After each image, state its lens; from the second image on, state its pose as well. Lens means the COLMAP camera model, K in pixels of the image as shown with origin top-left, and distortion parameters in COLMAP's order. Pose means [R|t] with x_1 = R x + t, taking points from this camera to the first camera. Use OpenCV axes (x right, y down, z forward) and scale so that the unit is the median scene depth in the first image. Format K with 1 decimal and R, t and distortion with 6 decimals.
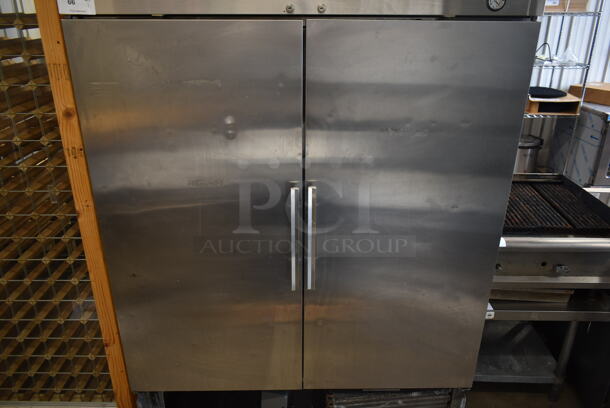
lens RADIAL K [[472.6, 0, 305.0], [0, 472.6, 204.0], [0, 0, 1]] dist [-0.010928, 0.005582]
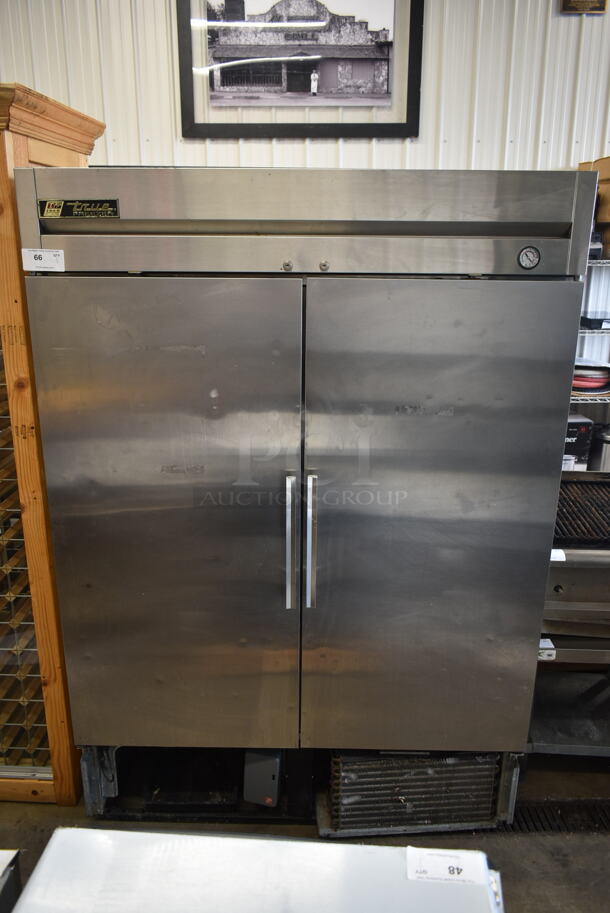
lens RADIAL K [[707.3, 0, 305.0], [0, 707.3, 456.5], [0, 0, 1]] dist [-0.010928, 0.005582]
pose [[0.999655, 0.011813, -0.023473, 0.024957], [-0.014298, 0.993973, -0.108688, 0.052129], [0.022047, 0.108986, 0.993799, -0.177212]]
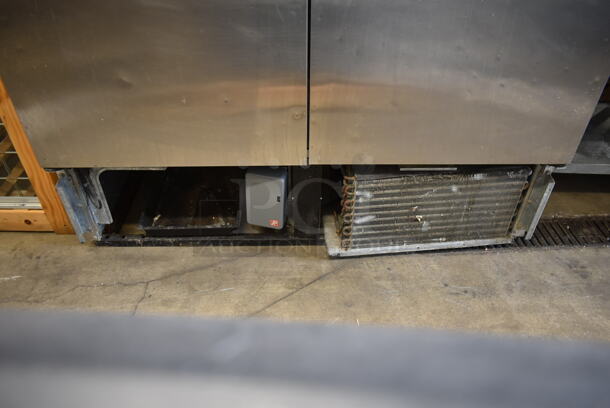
lens RADIAL K [[472.6, 0, 305.0], [0, 472.6, 204.0], [0, 0, 1]] dist [-0.010928, 0.005582]
pose [[0.999942, -0.003200, -0.010304, -0.002379], [0.006017, 0.958098, 0.286376, 0.263481], [0.008956, -0.286421, 0.958062, 0.375796]]
